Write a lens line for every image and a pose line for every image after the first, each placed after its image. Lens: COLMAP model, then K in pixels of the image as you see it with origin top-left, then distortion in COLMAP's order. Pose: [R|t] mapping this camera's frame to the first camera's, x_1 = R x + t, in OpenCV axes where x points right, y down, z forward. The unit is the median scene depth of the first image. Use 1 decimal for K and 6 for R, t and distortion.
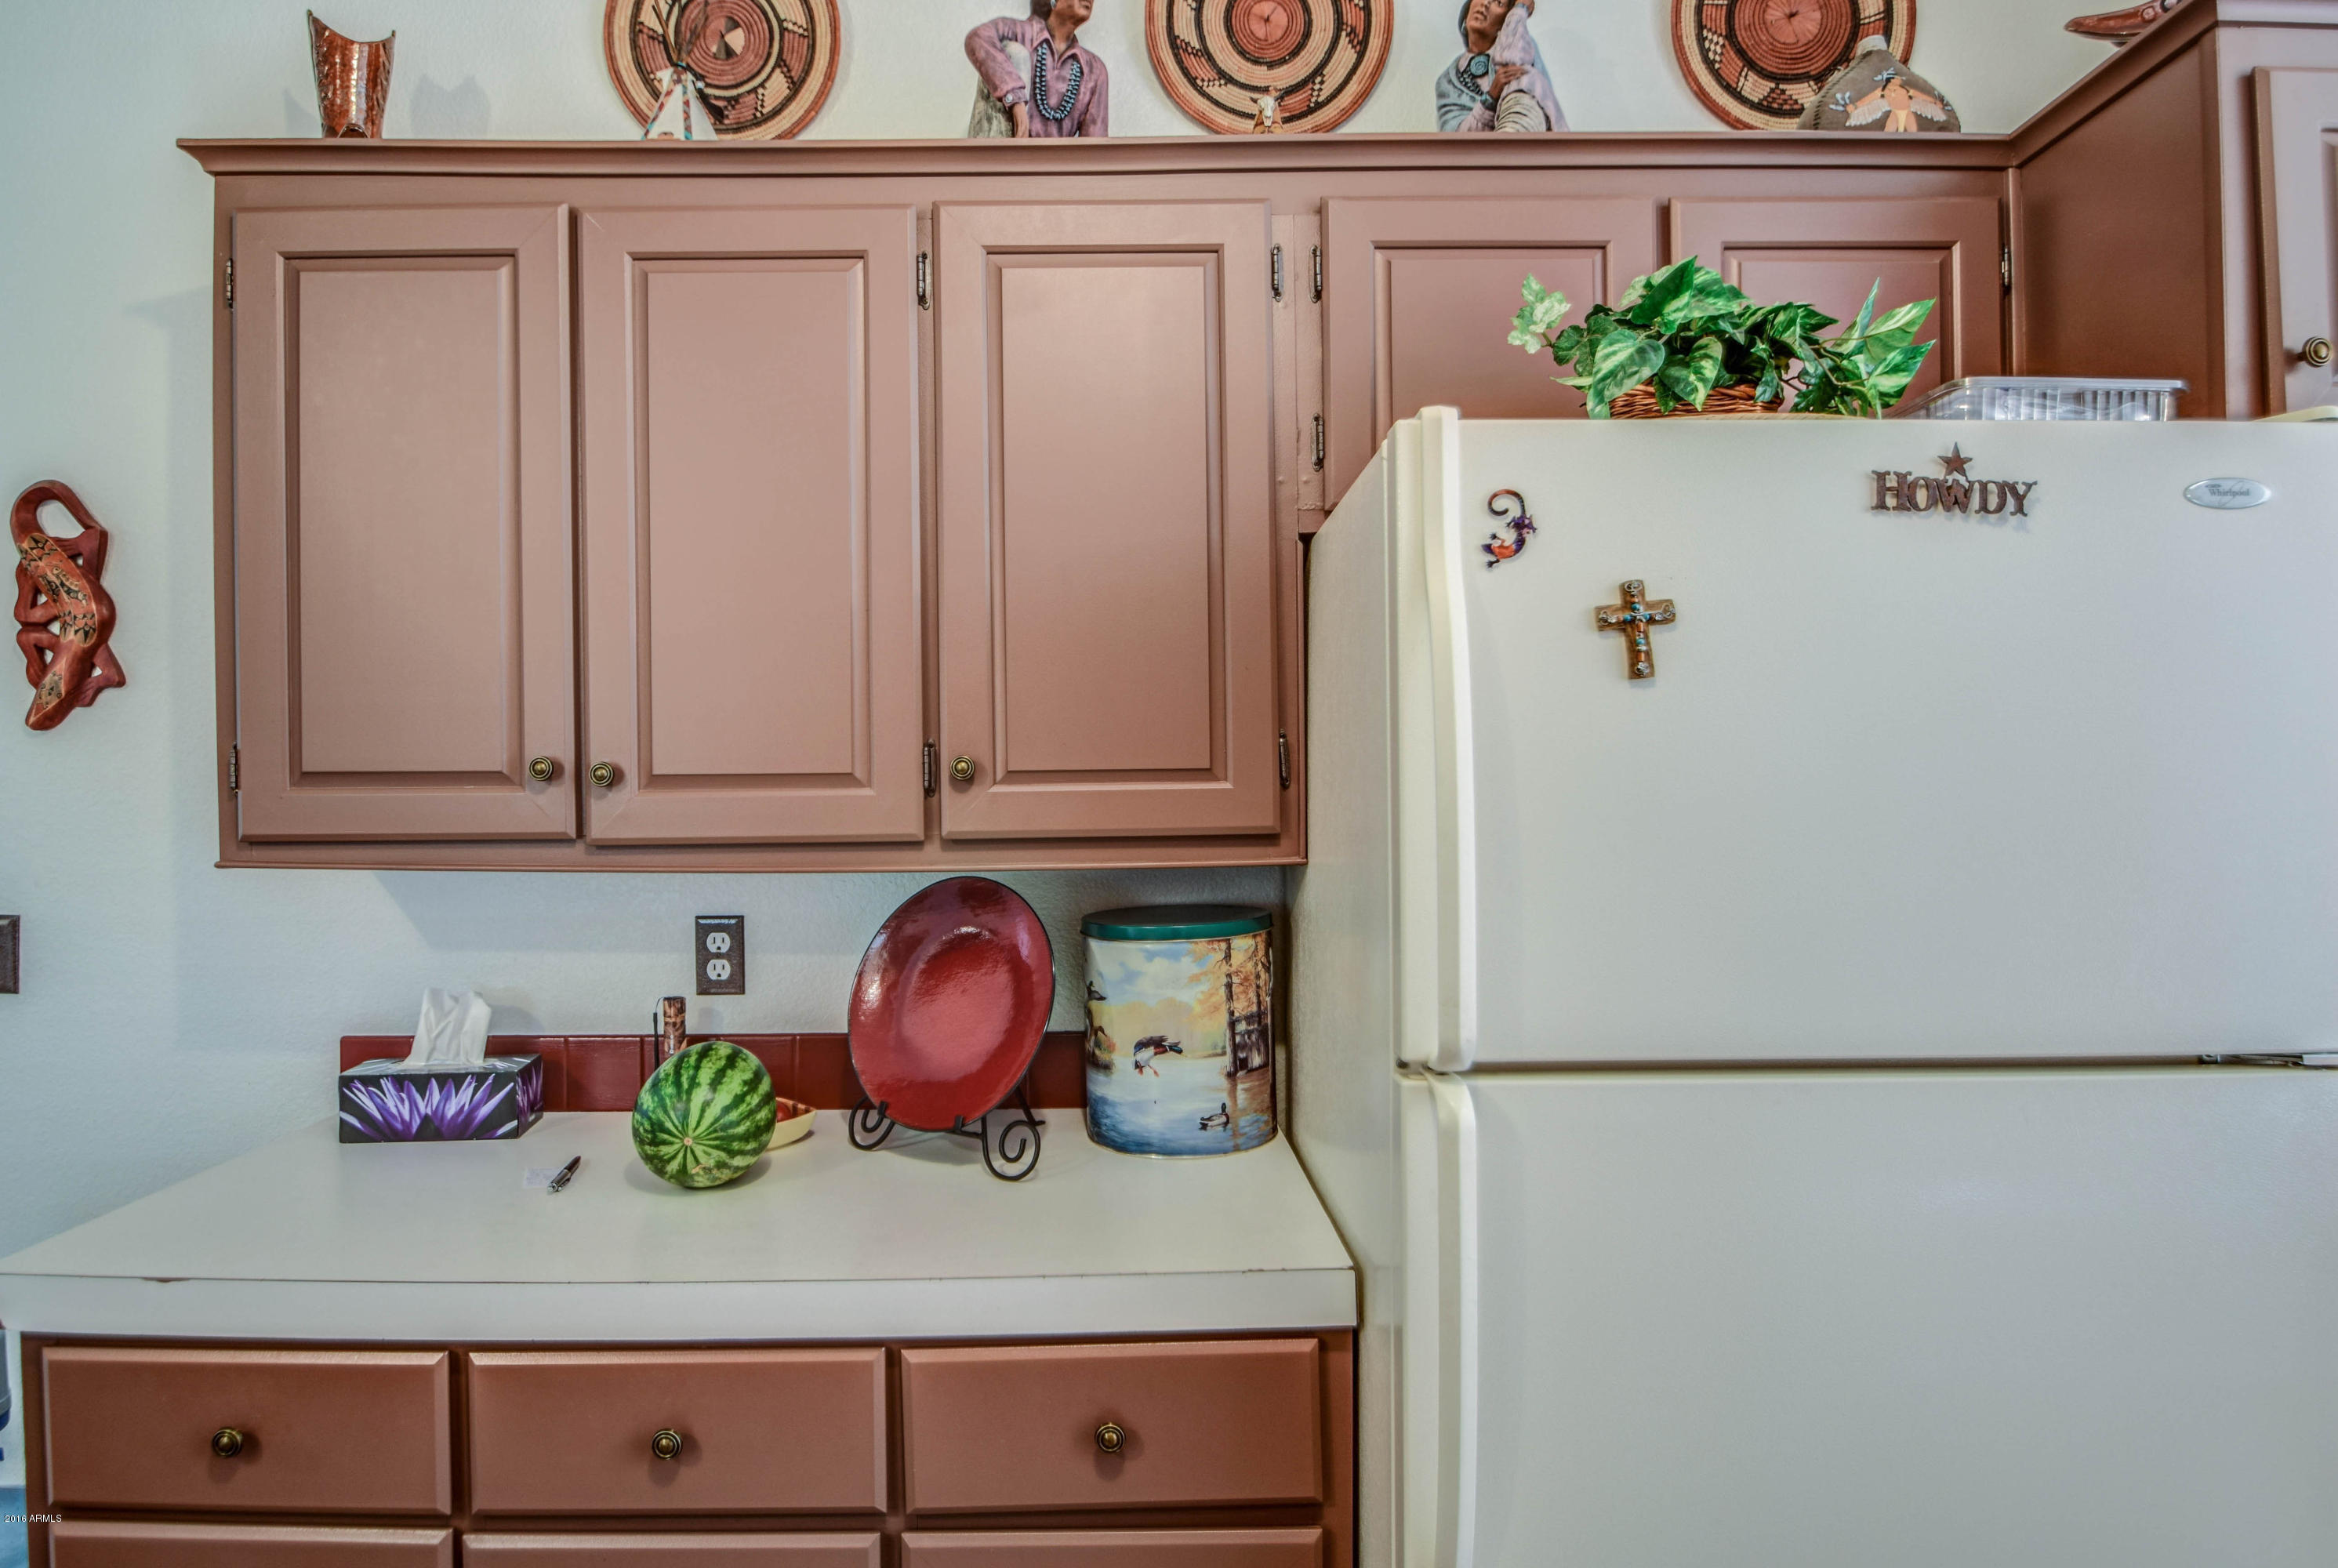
lens RADIAL K [[1224.9, 0, 1164.0], [0, 1224.9, 770.3], [0, 0, 1]] dist [0.001334, -0.018575]
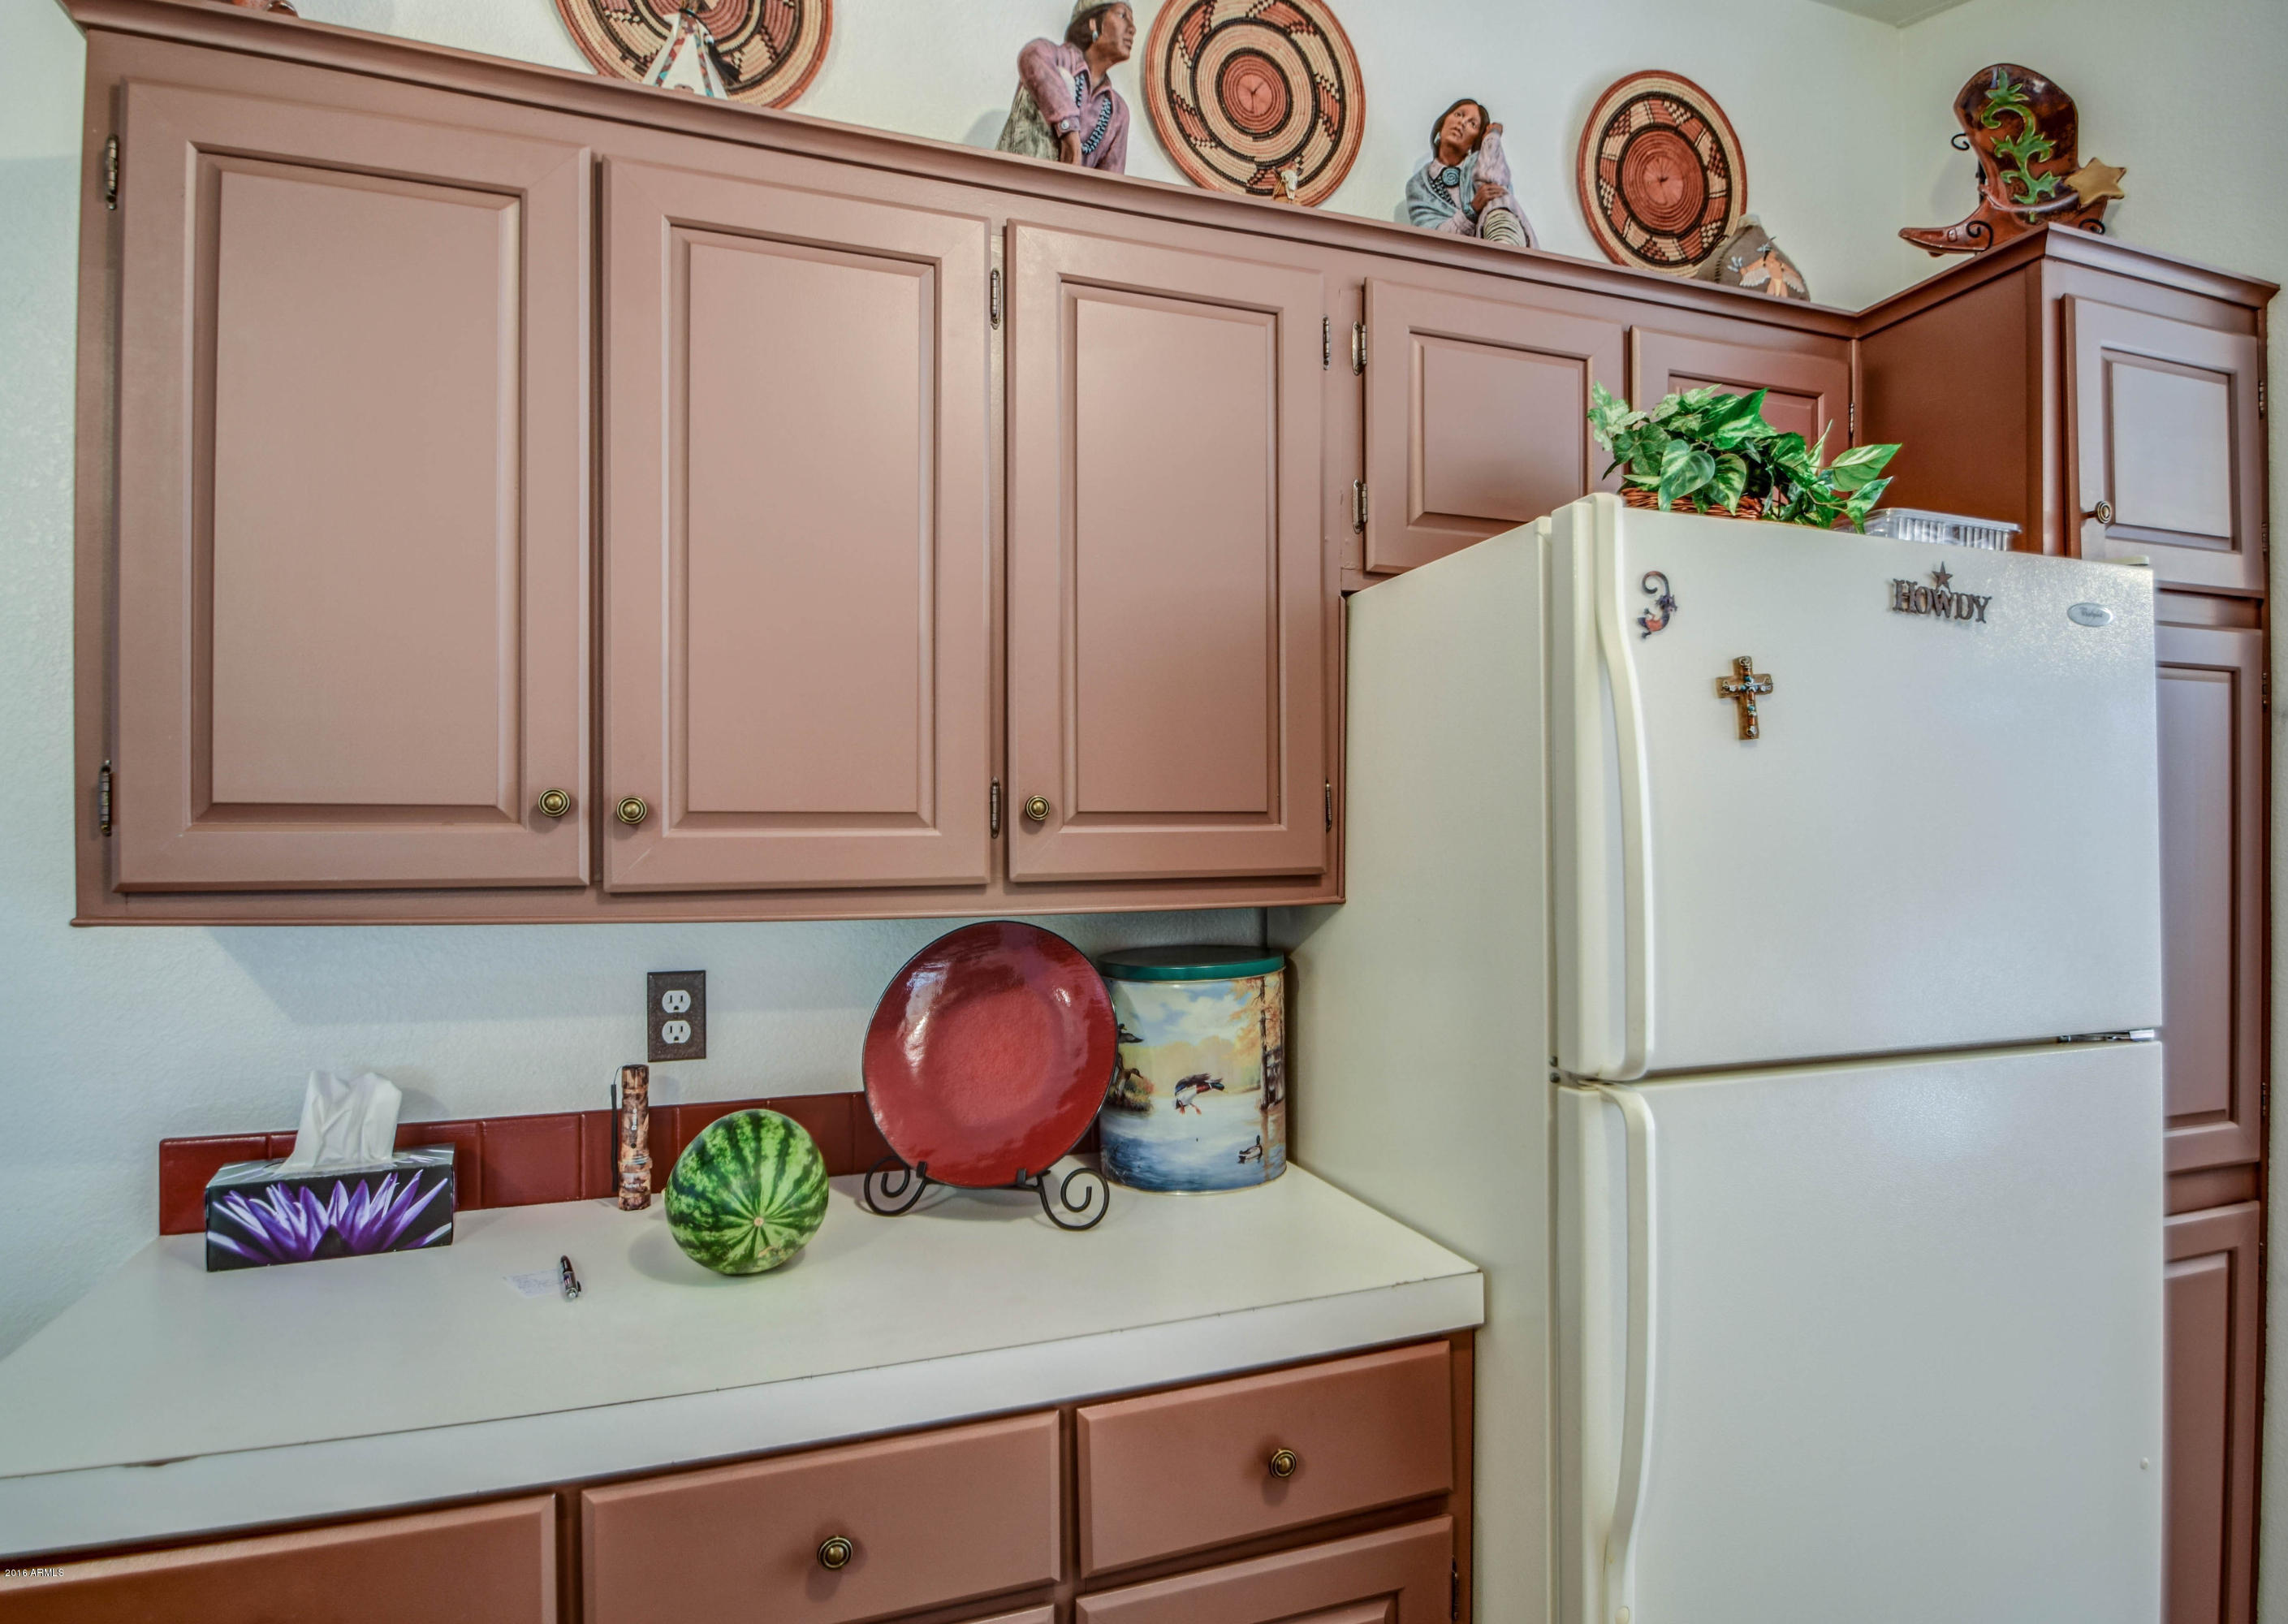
lens RADIAL K [[1231.1, 0, 1144.0], [0, 1231.1, 812.0], [0, 0, 1]] dist [0.003224, -0.020900]
pose [[0.941895, 0.011730, 0.335703, -0.400892], [-0.010431, 0.999930, -0.005671, 0.005728], [-0.335746, 0.001840, 0.941951, 0.053815]]
